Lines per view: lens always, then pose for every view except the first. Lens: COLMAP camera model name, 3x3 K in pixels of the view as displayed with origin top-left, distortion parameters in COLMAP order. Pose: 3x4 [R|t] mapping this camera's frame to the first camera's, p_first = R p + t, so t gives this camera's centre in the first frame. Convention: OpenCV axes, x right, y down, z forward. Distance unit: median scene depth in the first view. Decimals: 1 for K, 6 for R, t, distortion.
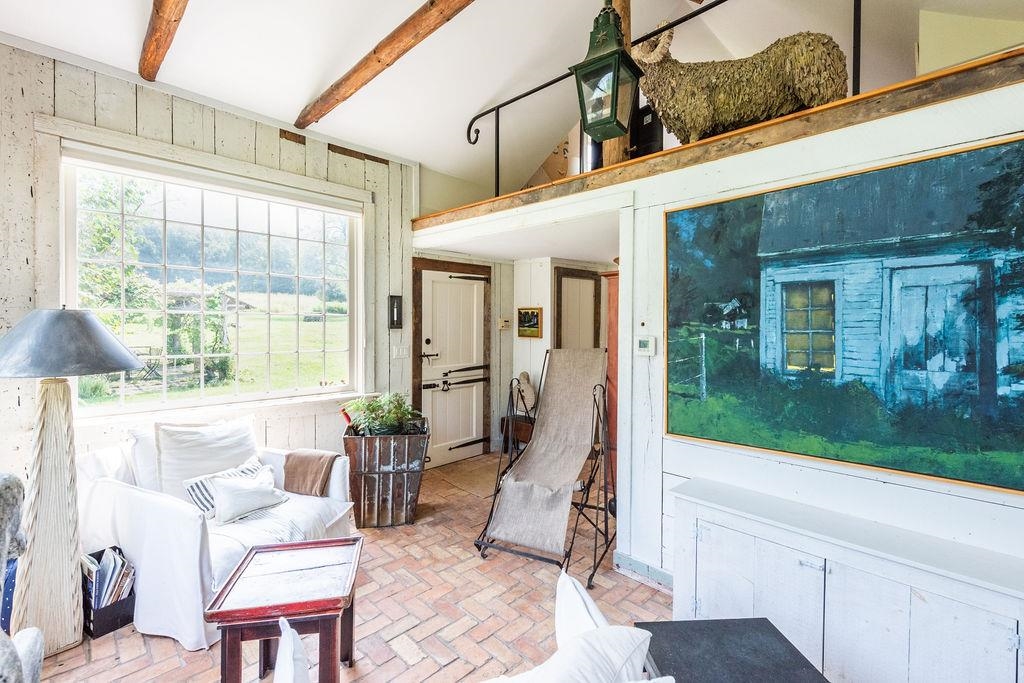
lens RADIAL K [[448.5, 0, 512.6], [0, 448.5, 332.3], [0, 0, 1]] dist [0.014382, -0.001639]
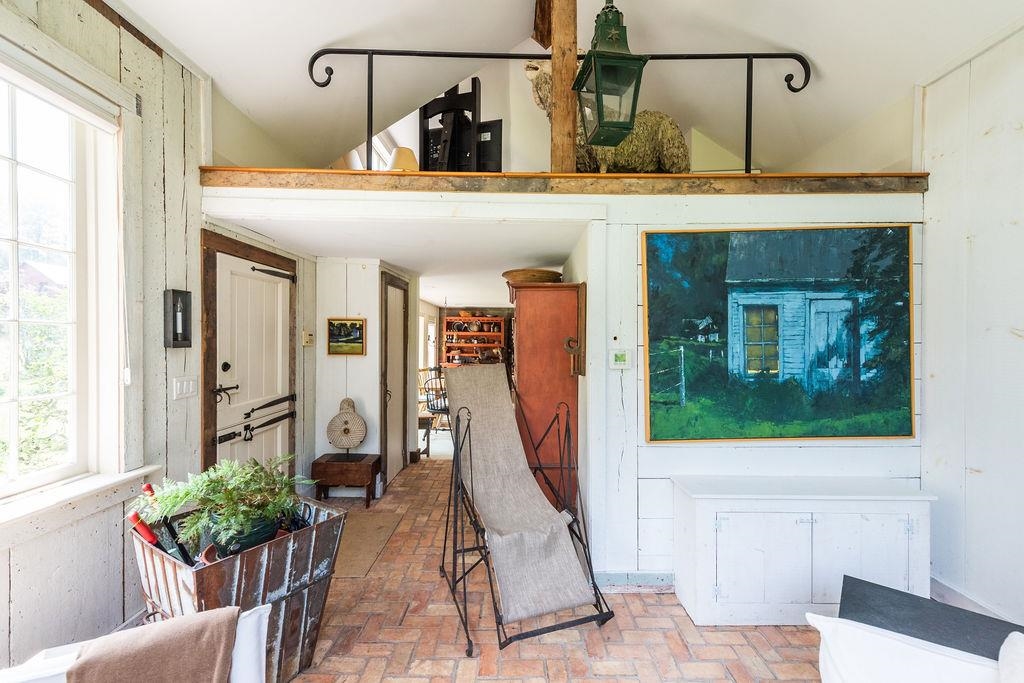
lens RADIAL K [[410.2, 0, 514.4], [0, 410.2, 342.0], [0, 0, 1]] dist [0.014774, -0.000212]
pose [[0.704330, -0.011115, 0.709786, -0.679341], [0.016508, 0.999863, -0.000723, -0.015794], [-0.709681, 0.012226, 0.704417, 0.647554]]
